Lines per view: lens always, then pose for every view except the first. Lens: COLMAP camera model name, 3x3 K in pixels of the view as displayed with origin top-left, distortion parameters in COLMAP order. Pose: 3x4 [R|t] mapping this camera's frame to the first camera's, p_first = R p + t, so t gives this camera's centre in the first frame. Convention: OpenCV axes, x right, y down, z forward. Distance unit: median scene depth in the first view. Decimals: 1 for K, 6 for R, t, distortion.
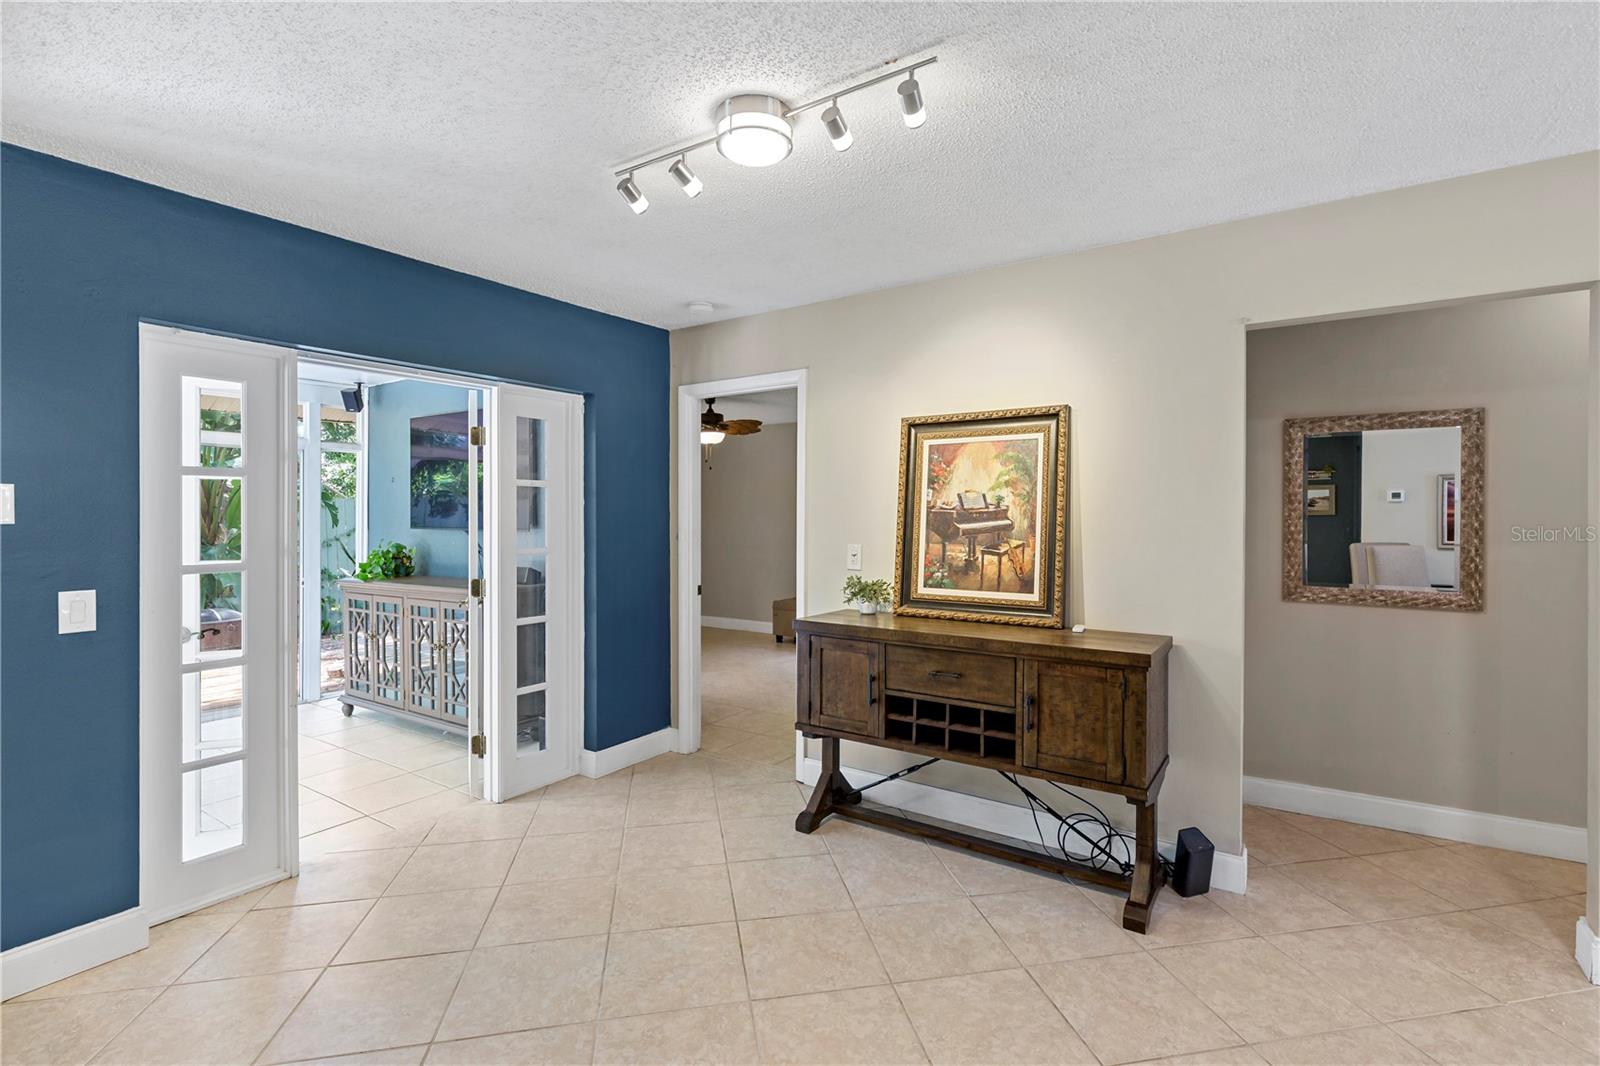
lens RADIAL K [[730.3, 0, 801.8], [0, 730.3, 520.2], [0, 0, 1]] dist [0.002010, -0.000018]
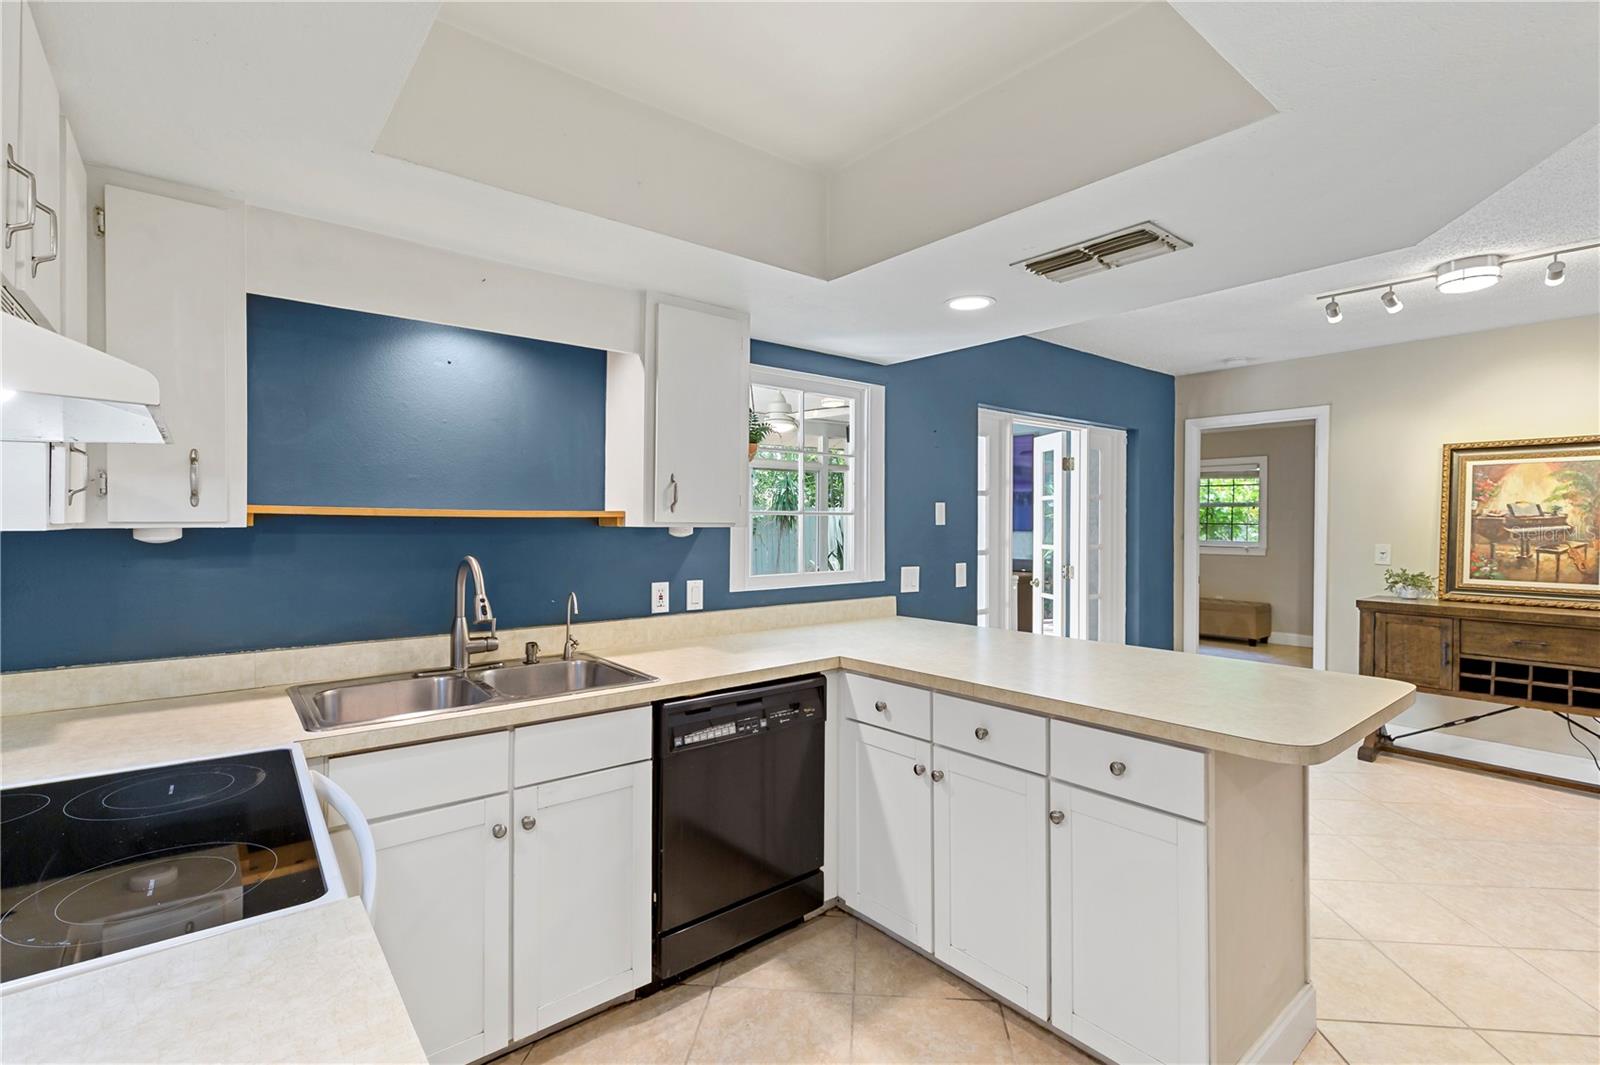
lens RADIAL K [[730.3, 0, 795.4], [0, 730.3, 529.3], [0, 0, 1]] dist [0.002010, -0.000018]
pose [[0.961142, 0.005489, -0.275999, -0.624747], [-0.003468, 0.999963, 0.007811, 0.001048], [0.276032, -0.006550, 0.961126, -0.552253]]
